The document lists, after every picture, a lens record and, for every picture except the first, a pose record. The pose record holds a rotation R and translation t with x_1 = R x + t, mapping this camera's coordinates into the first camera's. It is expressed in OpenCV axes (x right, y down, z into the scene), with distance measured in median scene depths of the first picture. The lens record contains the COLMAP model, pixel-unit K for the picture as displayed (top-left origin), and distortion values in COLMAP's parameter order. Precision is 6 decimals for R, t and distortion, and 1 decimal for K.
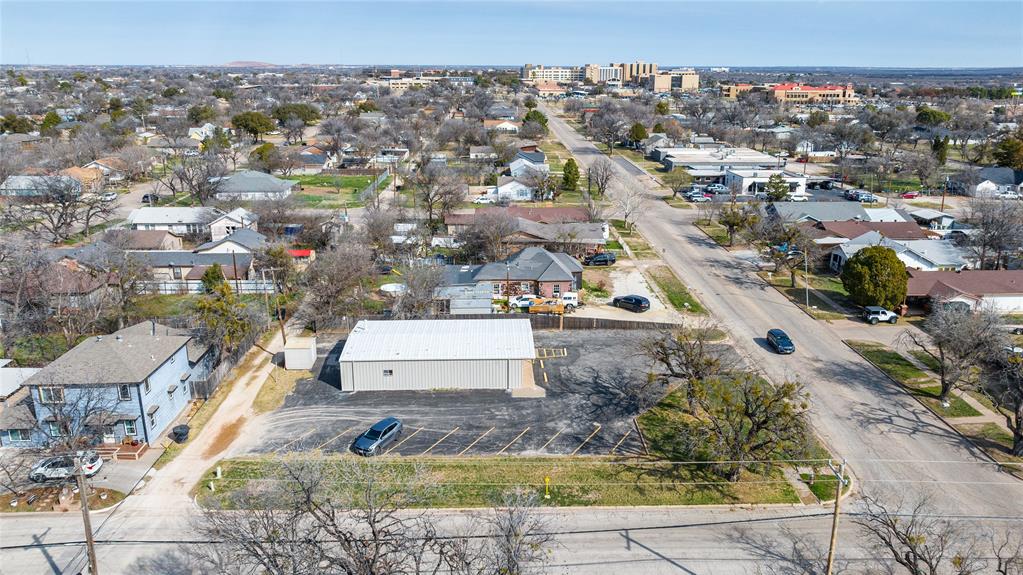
lens RADIAL K [[763.8, 0, 511.5], [0, 763.8, 287.5], [0, 0, 1]] dist [-0.013177, 0.000787]
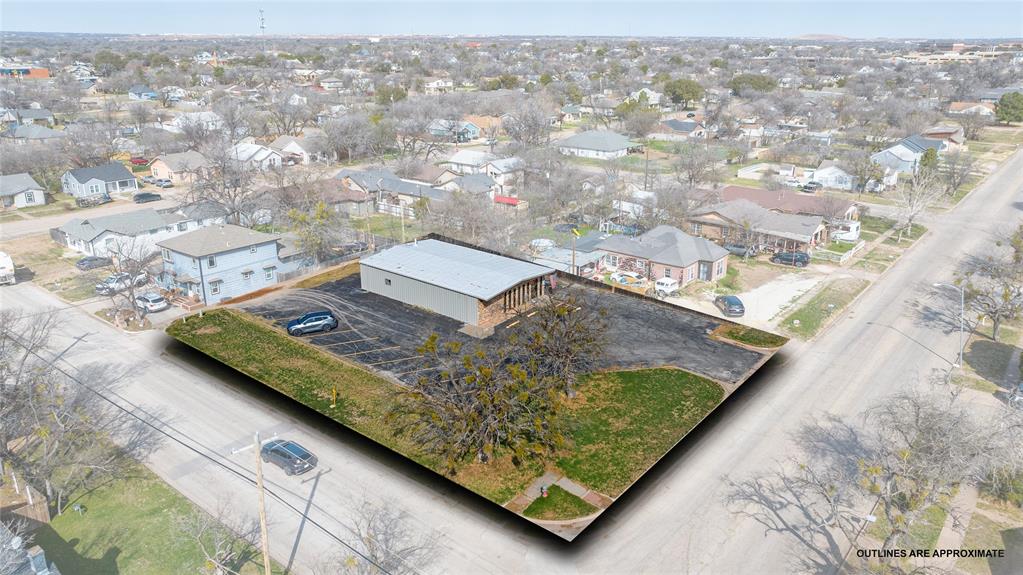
lens RADIAL K [[742.9, 0, 517.2], [0, 742.9, 285.1], [0, 0, 1]] dist [-0.008213, -0.002719]
pose [[0.761867, 0.207170, -0.613710, 0.480310], [-0.184157, 0.977651, 0.101410, -0.042037], [0.621003, 0.035758, 0.782992, 0.186436]]
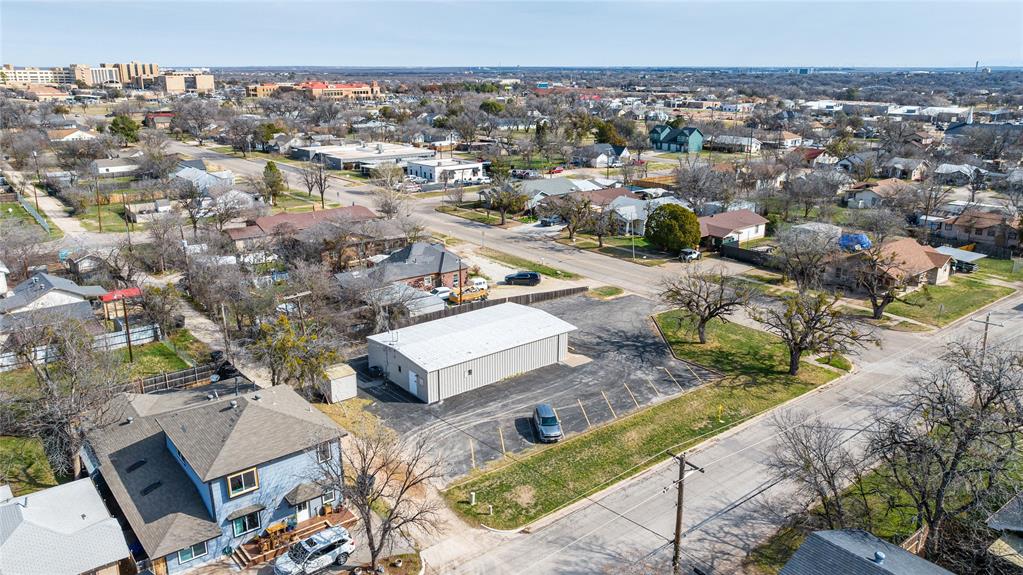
lens RADIAL K [[763.8, 0, 511.5], [0, 763.8, 287.5], [0, 0, 1]] dist [-0.013177, 0.000787]
pose [[0.792660, -0.170118, 0.585448, -0.495250], [0.170110, 0.983857, 0.055567, -0.030880], [-0.585450, 0.055545, 0.808803, 0.120833]]
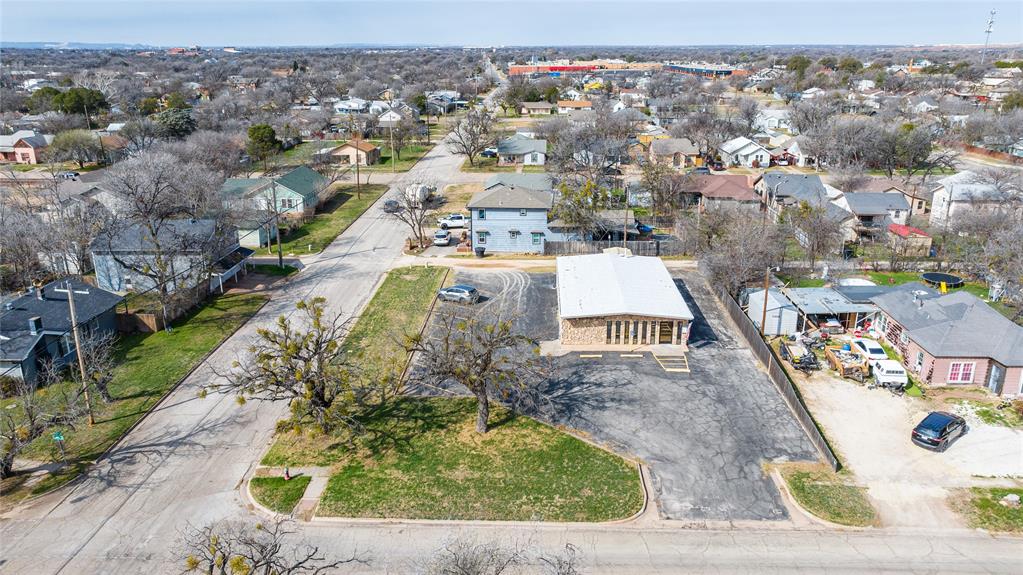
lens RADIAL K [[728.9, 0, 511.5], [0, 728.9, 287.5], [0, 0, 1]] dist [-0.004376, 0.000397]
pose [[-0.071722, 0.311032, -0.947689, 0.614094], [-0.278360, 0.906144, 0.318463, -0.143745], [0.957795, 0.286639, 0.021589, 0.670939]]
